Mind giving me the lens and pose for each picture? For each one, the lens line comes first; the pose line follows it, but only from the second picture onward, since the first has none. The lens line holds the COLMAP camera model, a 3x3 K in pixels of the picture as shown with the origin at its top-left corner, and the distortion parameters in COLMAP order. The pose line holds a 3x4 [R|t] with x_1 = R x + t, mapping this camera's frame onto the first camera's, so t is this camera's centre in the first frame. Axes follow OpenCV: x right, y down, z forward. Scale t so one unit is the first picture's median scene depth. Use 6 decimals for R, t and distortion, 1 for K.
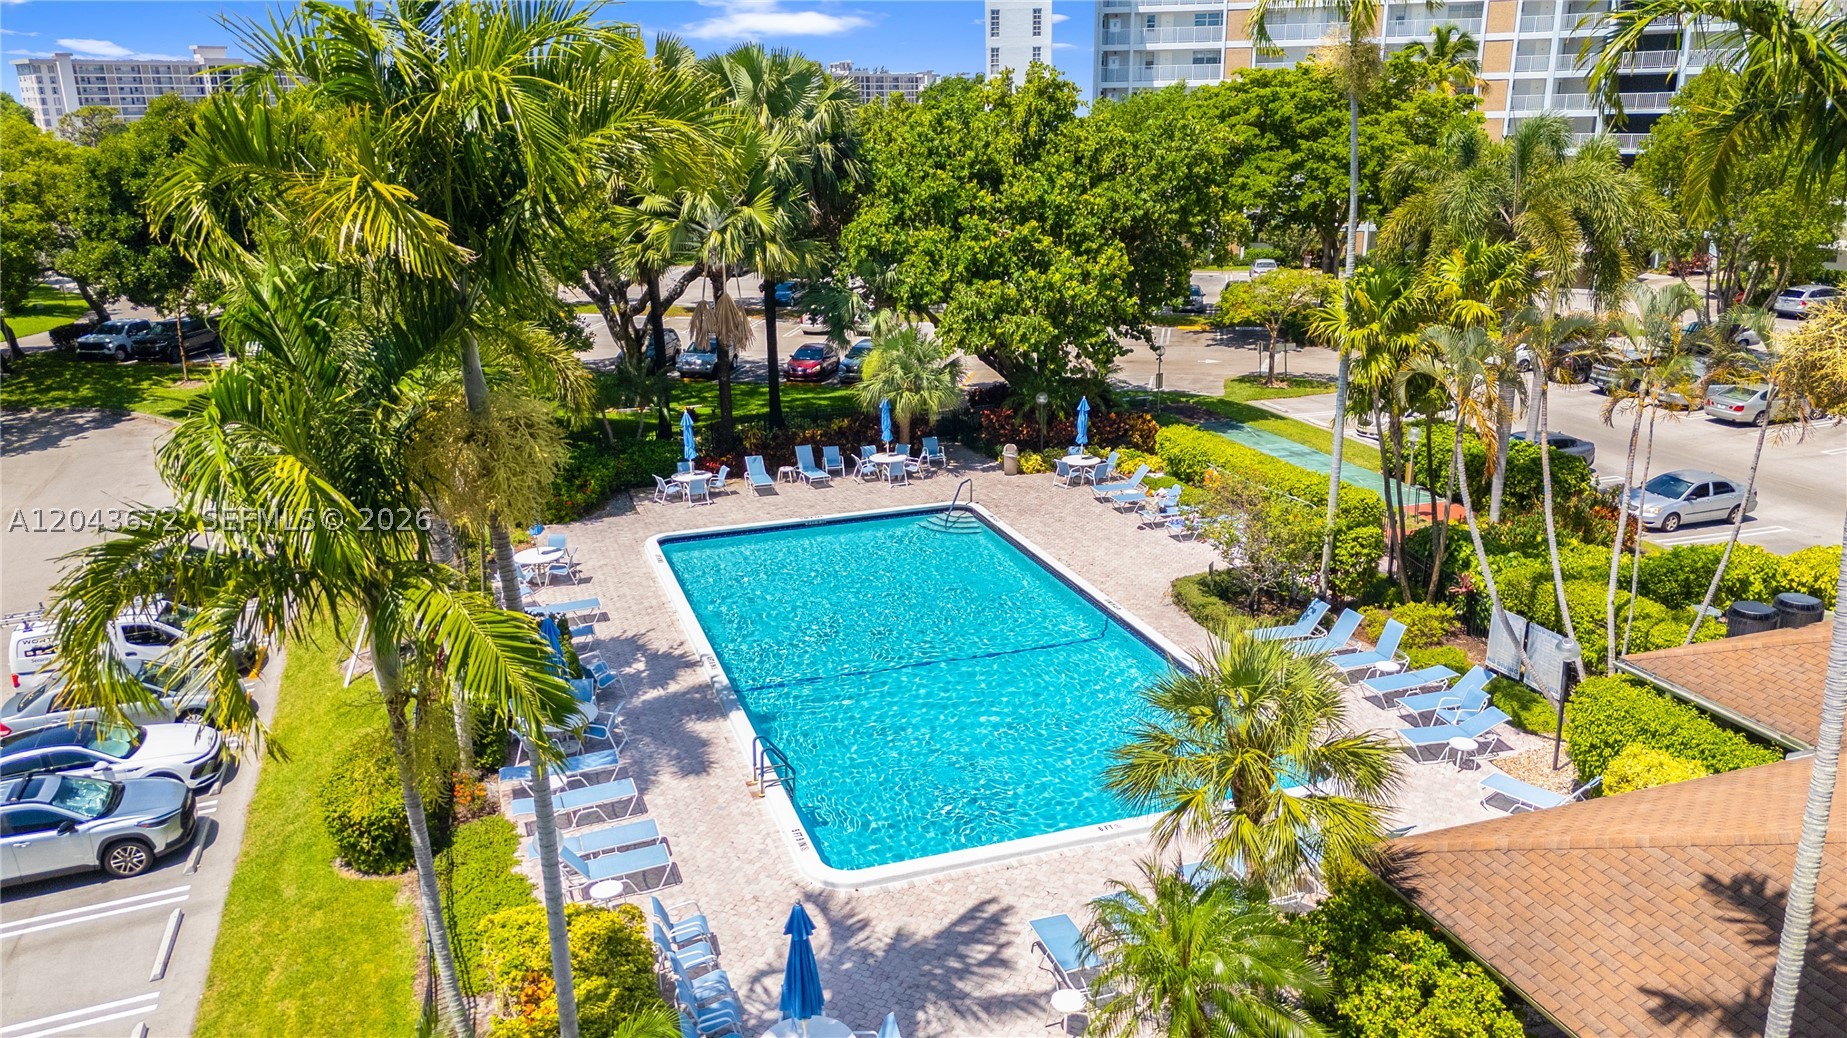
lens RADIAL K [[1350.3, 0, 922.6], [0, 1350.3, 519.8], [0, 0, 1]] dist [0.070112, -0.057977]
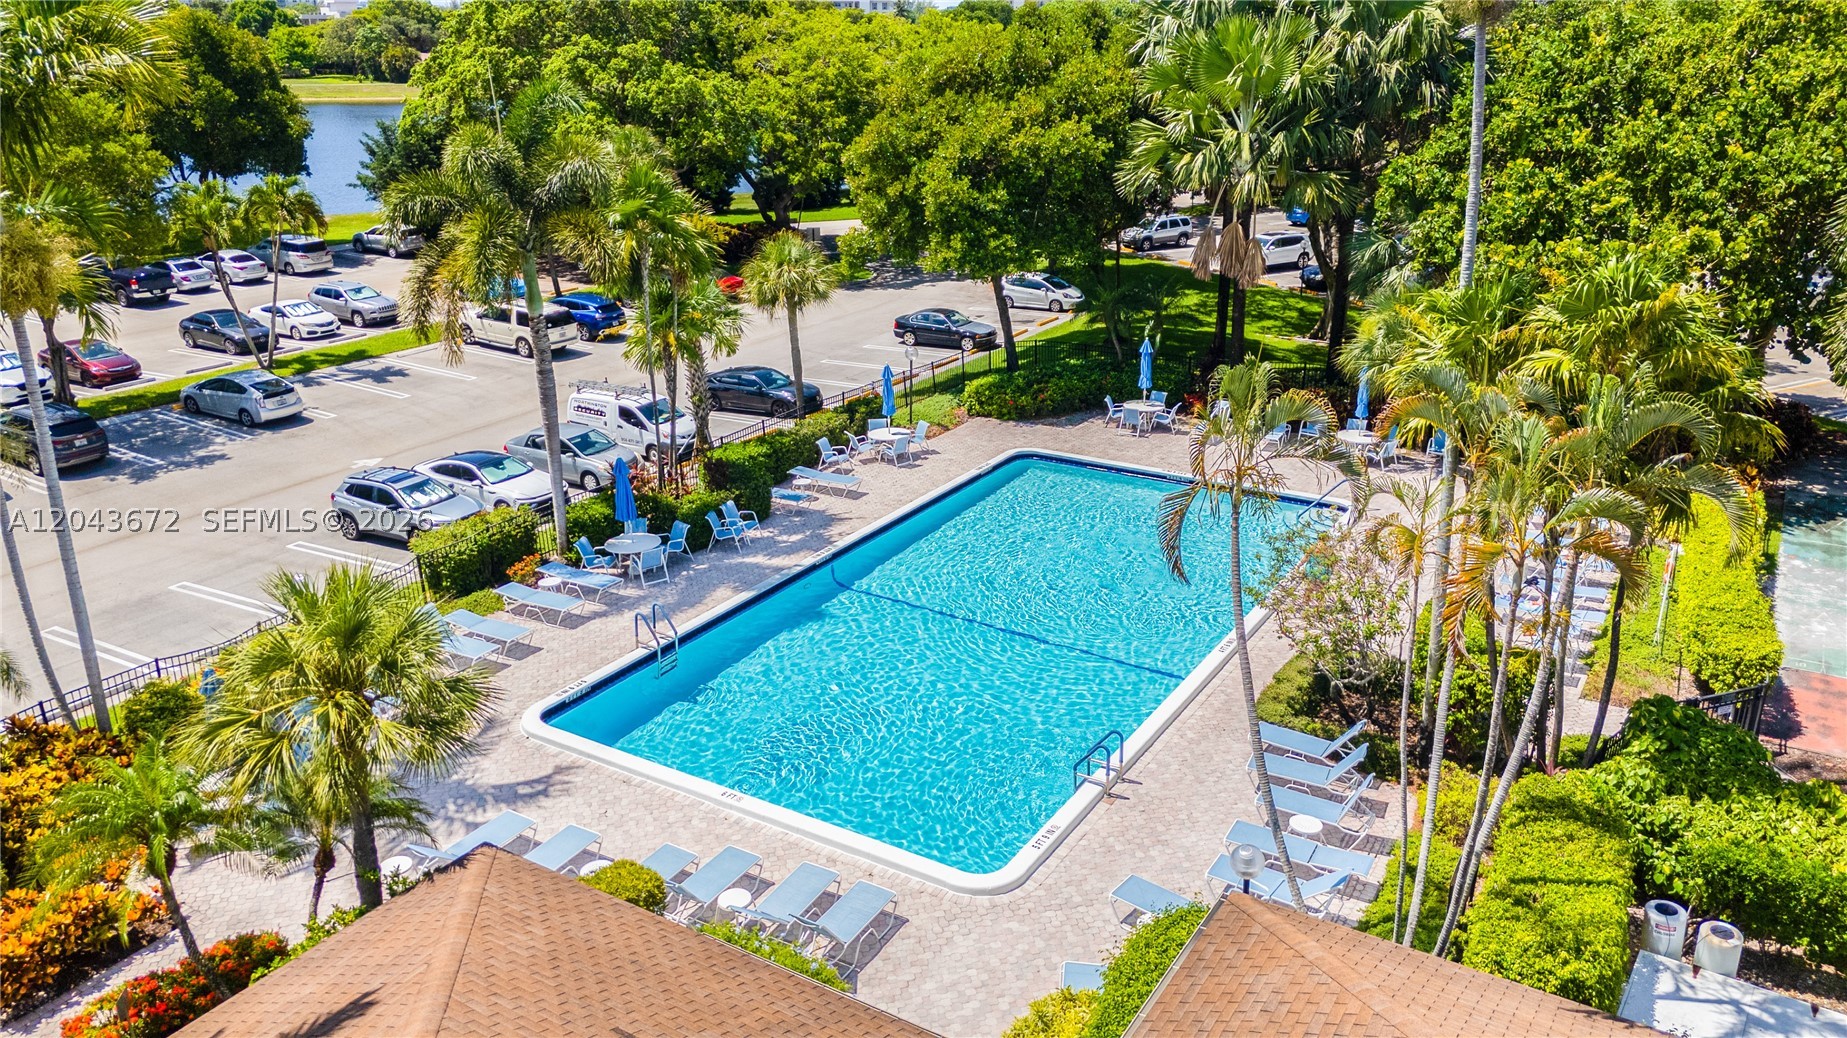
lens RADIAL K [[1350.3, 0, 921.8], [0, 1350.3, 524.3], [0, 0, 1]] dist [0.070112, -0.057977]
pose [[0.634246, 0.279258, -0.720934, 0.525992], [-0.230673, 0.958367, 0.168293, -0.090678], [0.737917, 0.059561, 0.672258, 0.274200]]
